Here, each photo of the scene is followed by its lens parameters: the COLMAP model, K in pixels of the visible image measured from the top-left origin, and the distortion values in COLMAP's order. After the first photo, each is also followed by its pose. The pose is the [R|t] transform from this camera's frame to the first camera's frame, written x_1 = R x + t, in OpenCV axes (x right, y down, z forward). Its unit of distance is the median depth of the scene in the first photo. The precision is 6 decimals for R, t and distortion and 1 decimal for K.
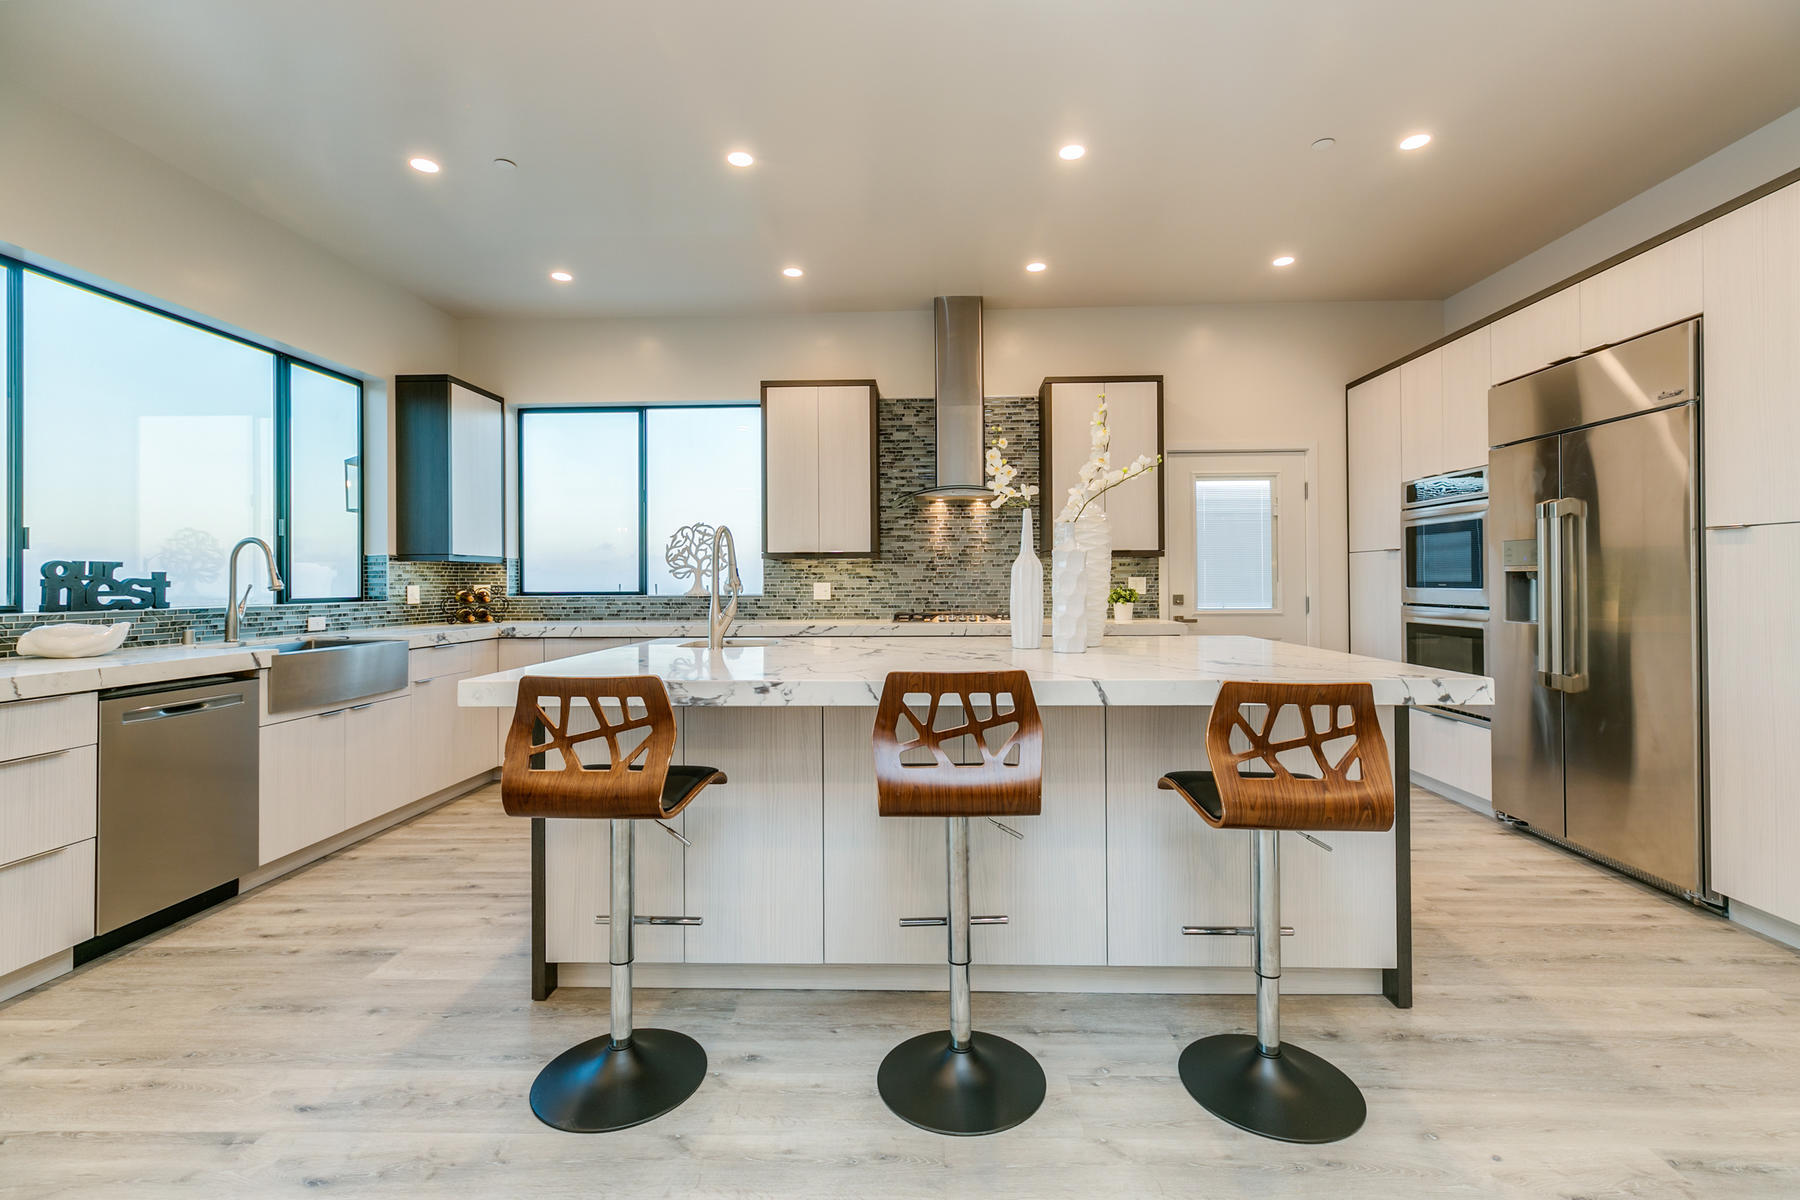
lens RADIAL K [[796.9, 0, 900.0], [0, 796.9, 600.0], [0, 0, 1]] dist [0.023324, 0.000144]
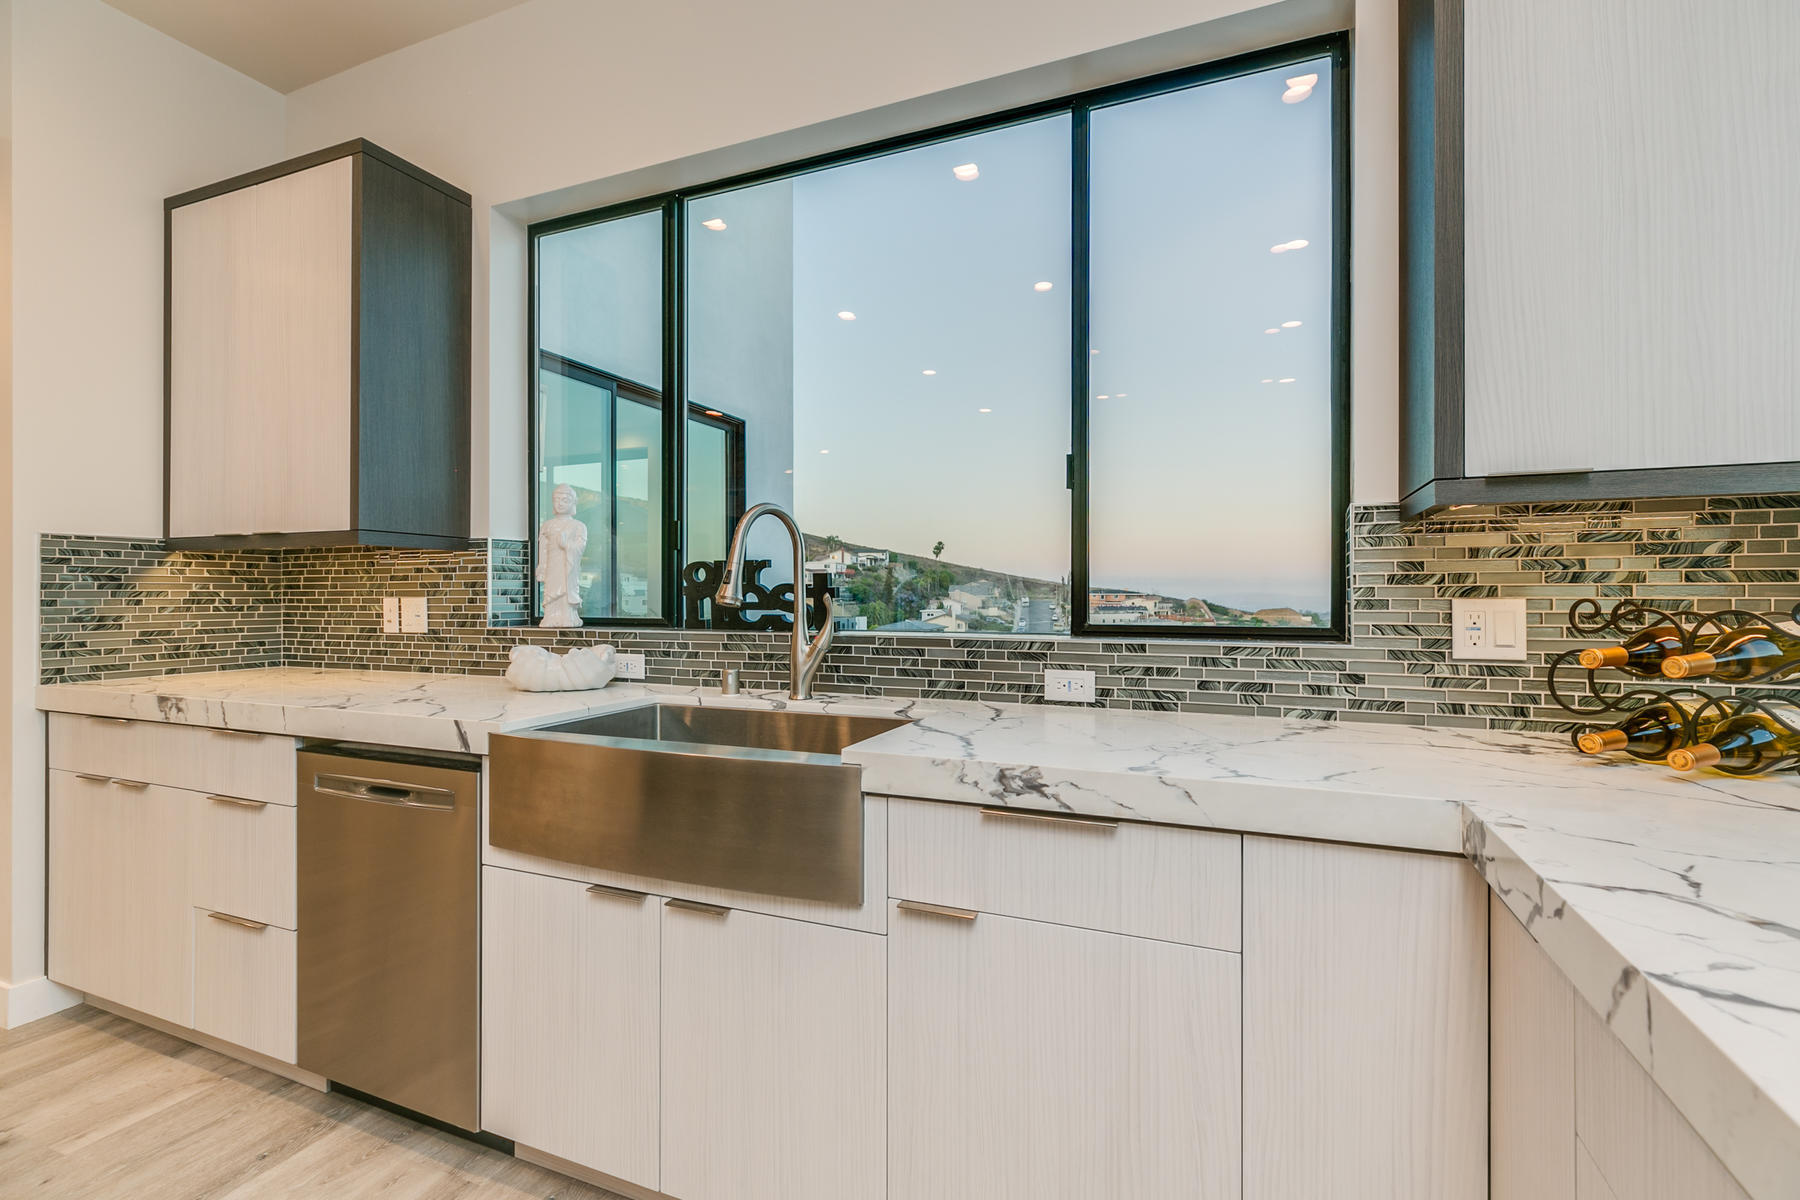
lens RADIAL K [[800.5, 0, 900.0], [0, 800.5, 600.0], [0, 0, 1]] dist [0.001036, -0.000085]
pose [[-0.347554, 0.007738, -0.937628, -0.397522], [-0.018427, 0.999716, 0.015080, -0.026877], [0.937479, 0.022519, -0.347313, 1.415226]]
